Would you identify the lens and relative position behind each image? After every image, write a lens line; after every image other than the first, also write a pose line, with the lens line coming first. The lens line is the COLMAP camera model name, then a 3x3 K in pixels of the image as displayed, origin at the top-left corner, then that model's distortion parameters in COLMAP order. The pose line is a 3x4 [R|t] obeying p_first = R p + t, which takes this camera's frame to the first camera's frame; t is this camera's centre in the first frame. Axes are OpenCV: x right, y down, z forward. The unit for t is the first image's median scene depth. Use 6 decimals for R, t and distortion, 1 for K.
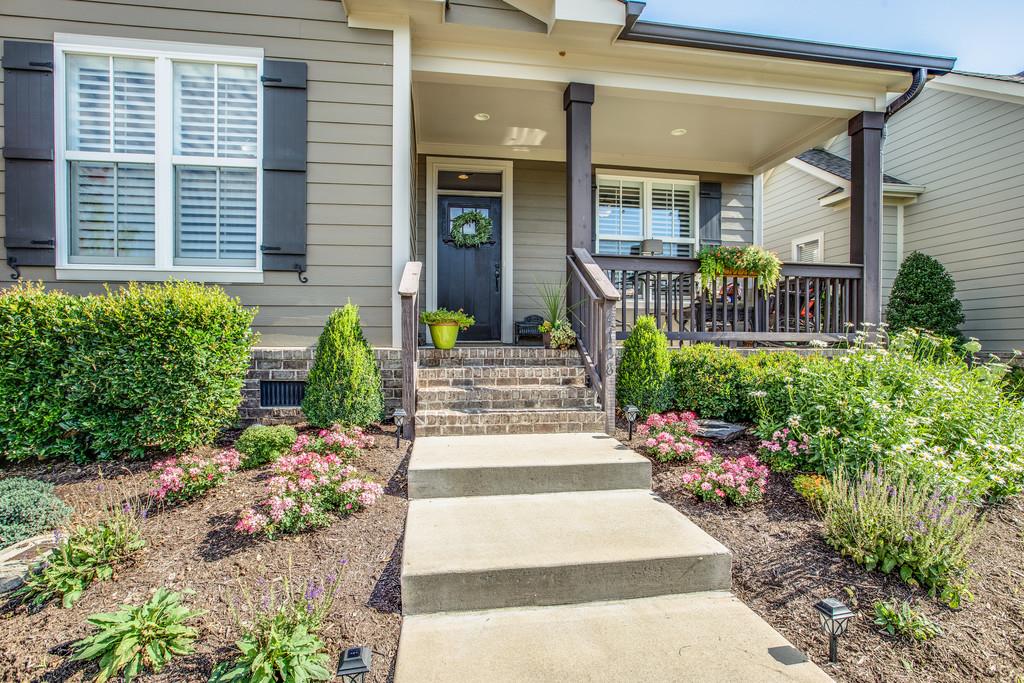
lens RADIAL K [[514.4, 0, 511.9], [0, 514.4, 356.8], [0, 0, 1]] dist [-0.056954, 0.031015]
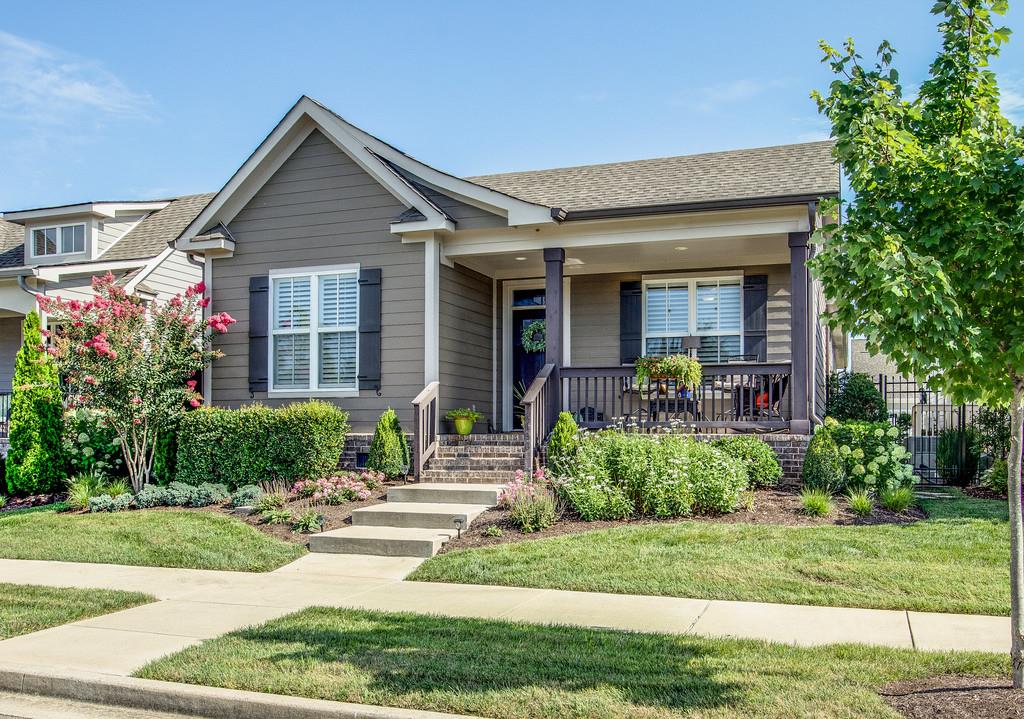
lens RADIAL K [[965.2, 0, 513.9], [0, 965.2, 431.6], [0, 0, 1]] dist [-0.022658, 0.002789]
pose [[0.873109, -0.003614, -0.487511, 1.593165], [-0.011671, 0.999531, -0.028311, 0.062486], [0.487385, 0.030408, 0.872658, -1.635424]]
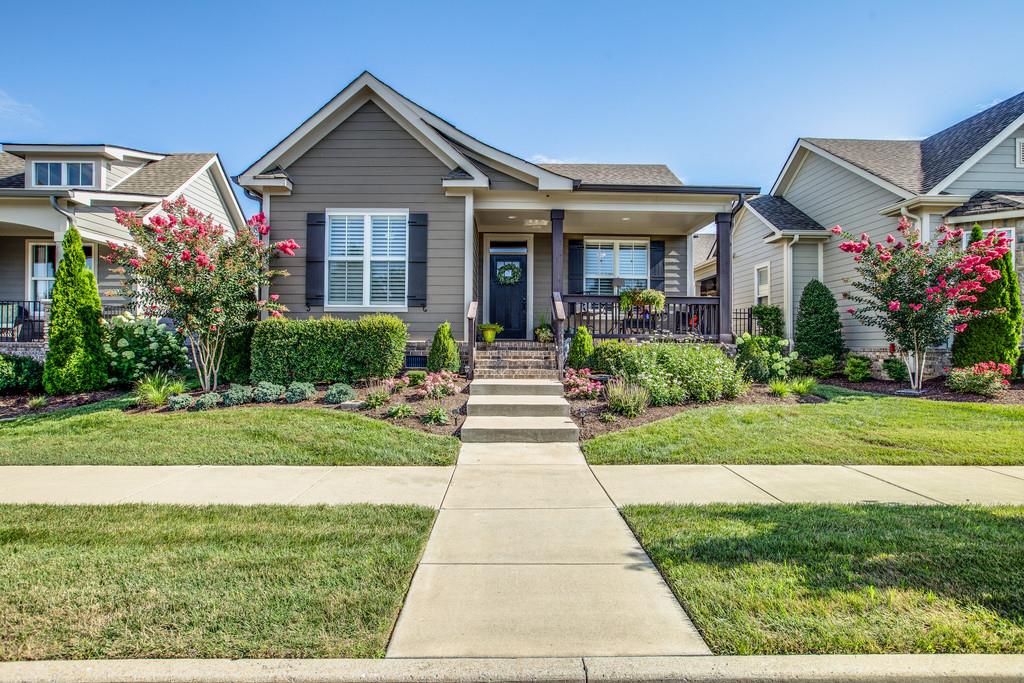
lens RADIAL K [[546.4, 0, 512.0], [0, 546.4, 341.5], [0, 0, 1]] dist [-0.042292, 0.032671]
pose [[0.990751, 0.003375, -0.135649, 0.294137], [-0.007831, 0.999447, -0.032328, 0.058840], [0.135465, 0.033091, 0.990229, -1.322087]]
